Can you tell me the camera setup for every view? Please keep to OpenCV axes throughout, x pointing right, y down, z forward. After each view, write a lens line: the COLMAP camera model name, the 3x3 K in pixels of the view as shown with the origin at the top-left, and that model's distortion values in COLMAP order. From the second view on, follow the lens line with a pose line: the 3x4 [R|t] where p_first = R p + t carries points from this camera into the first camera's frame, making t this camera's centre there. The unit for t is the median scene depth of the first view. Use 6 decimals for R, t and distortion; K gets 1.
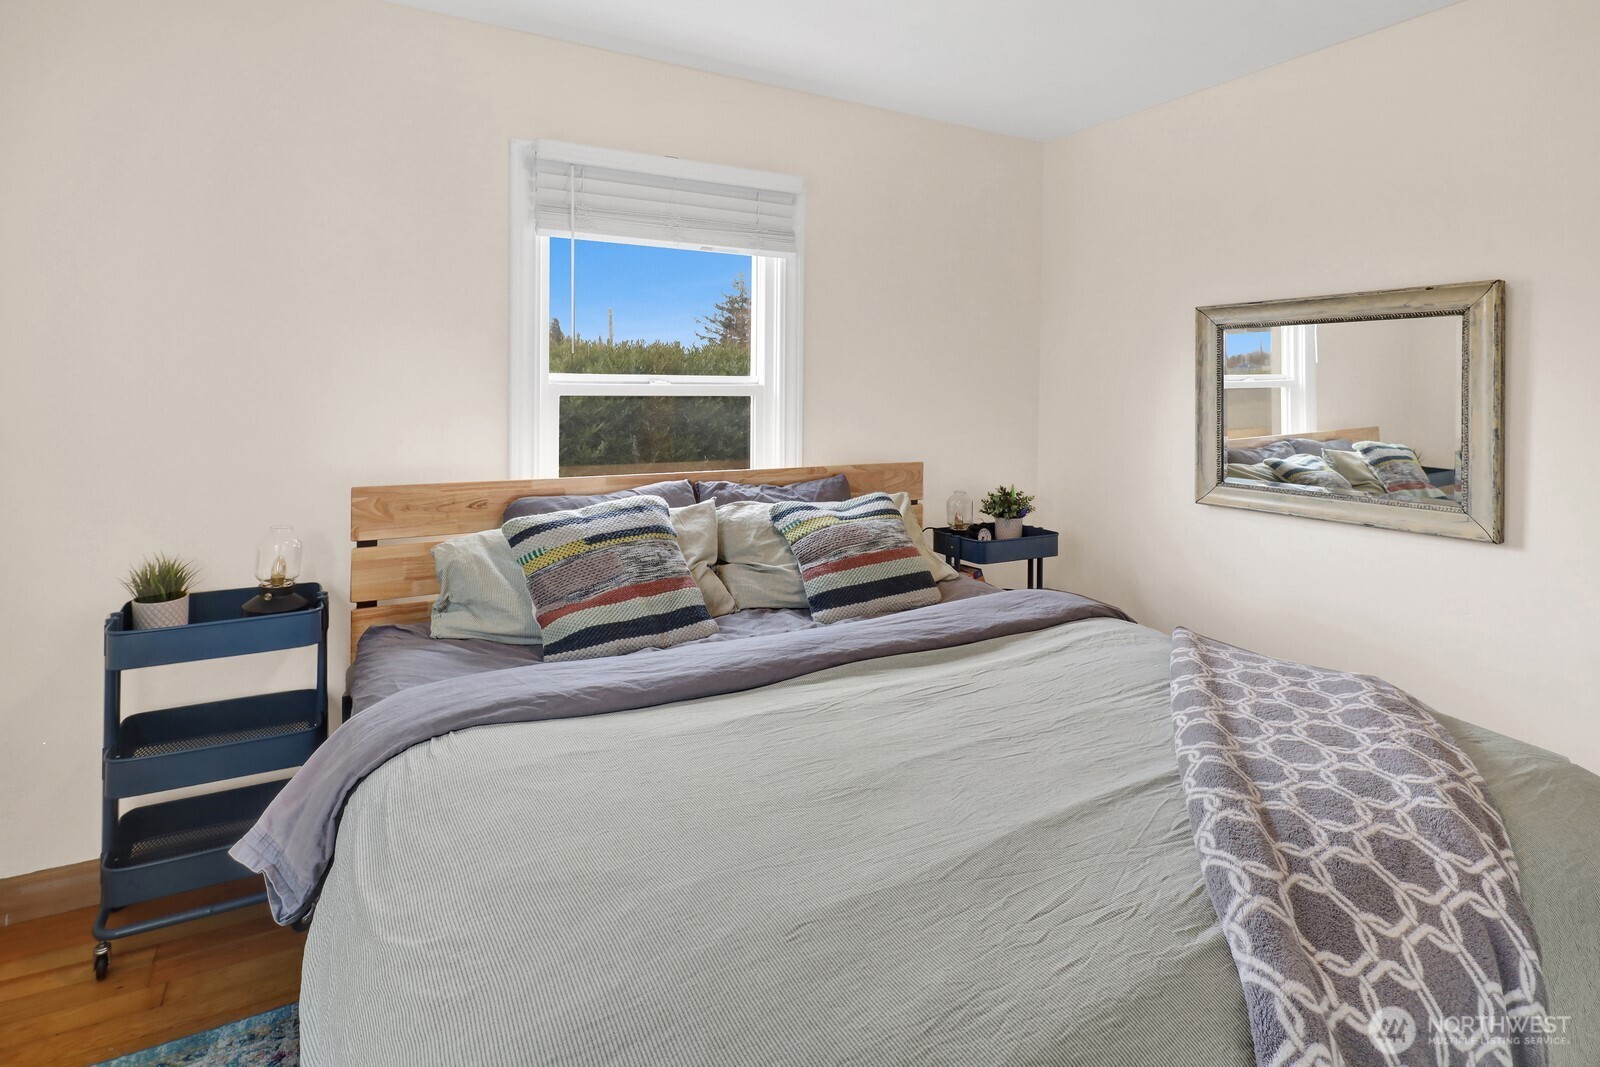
lens RADIAL K [[850.0, 0, 800.0], [0, 850.0, 533.5], [0, 0, 1]] dist [0.063961, -0.000285]
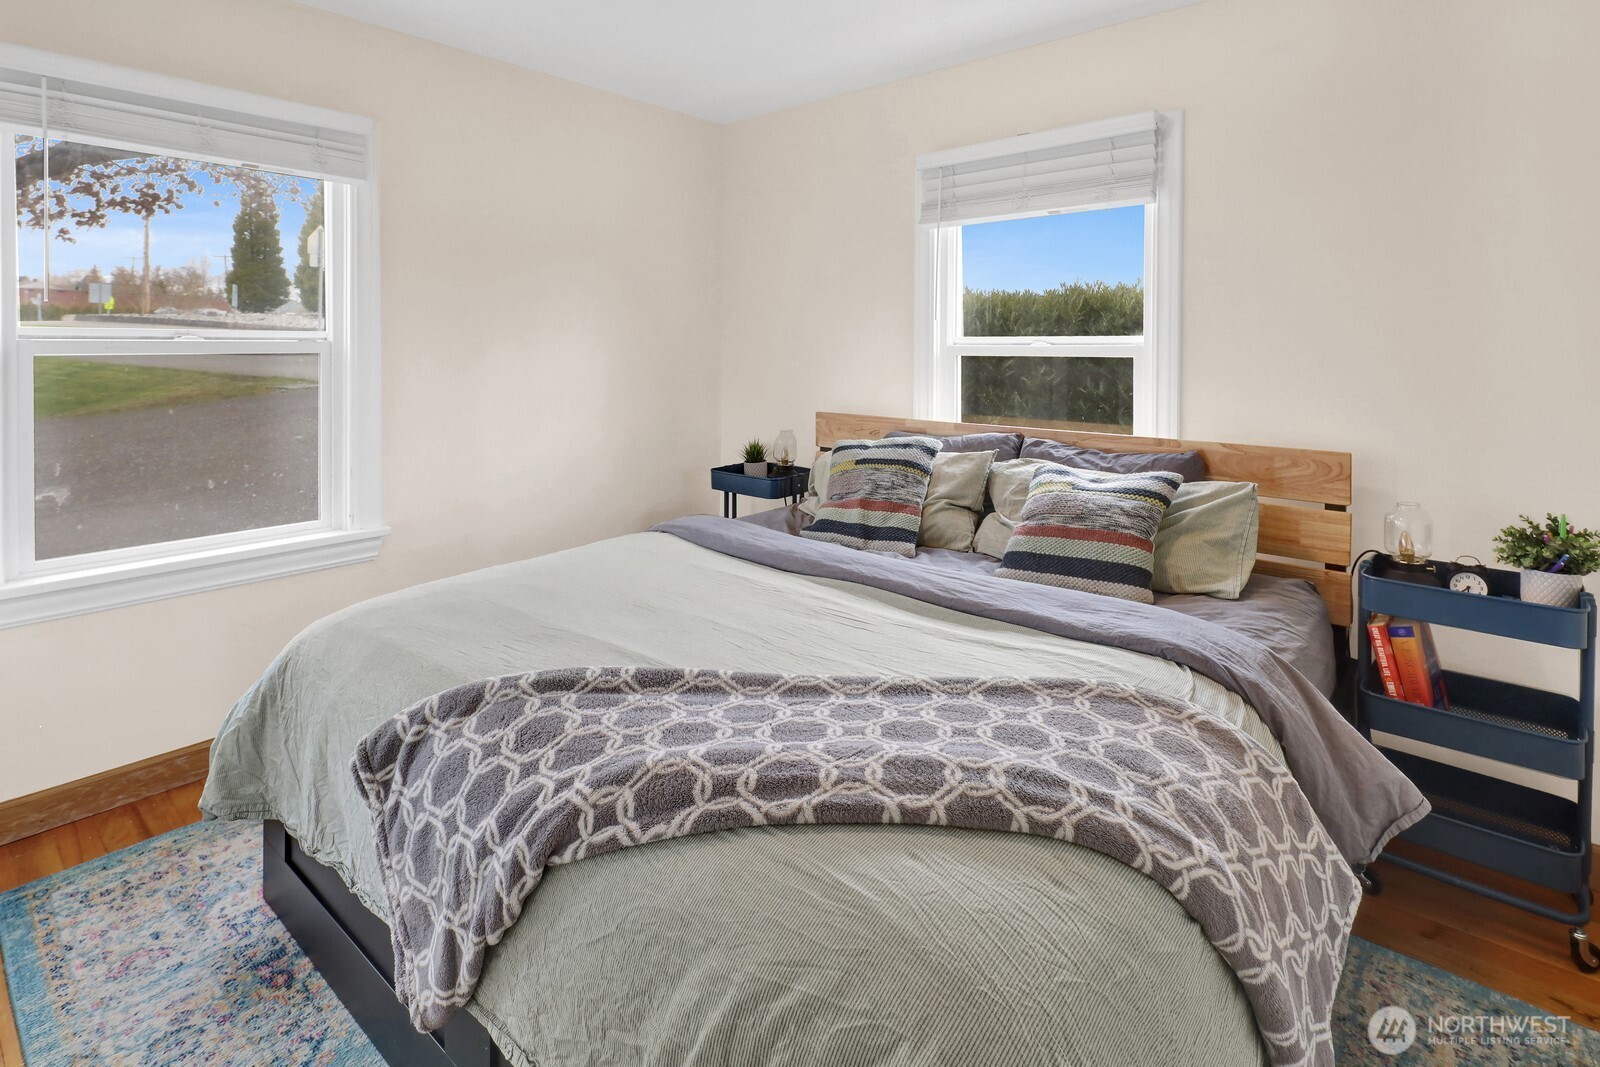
lens RADIAL K [[805.1, 0, 803.2], [0, 805.1, 576.6], [0, 0, 1]] dist [-0.000584, -0.000480]
pose [[0.280419, 0.259321, -0.924185, 0.838034], [-0.160975, 0.961884, 0.221055, -0.074718], [0.946283, 0.086782, 0.311474, 0.452947]]
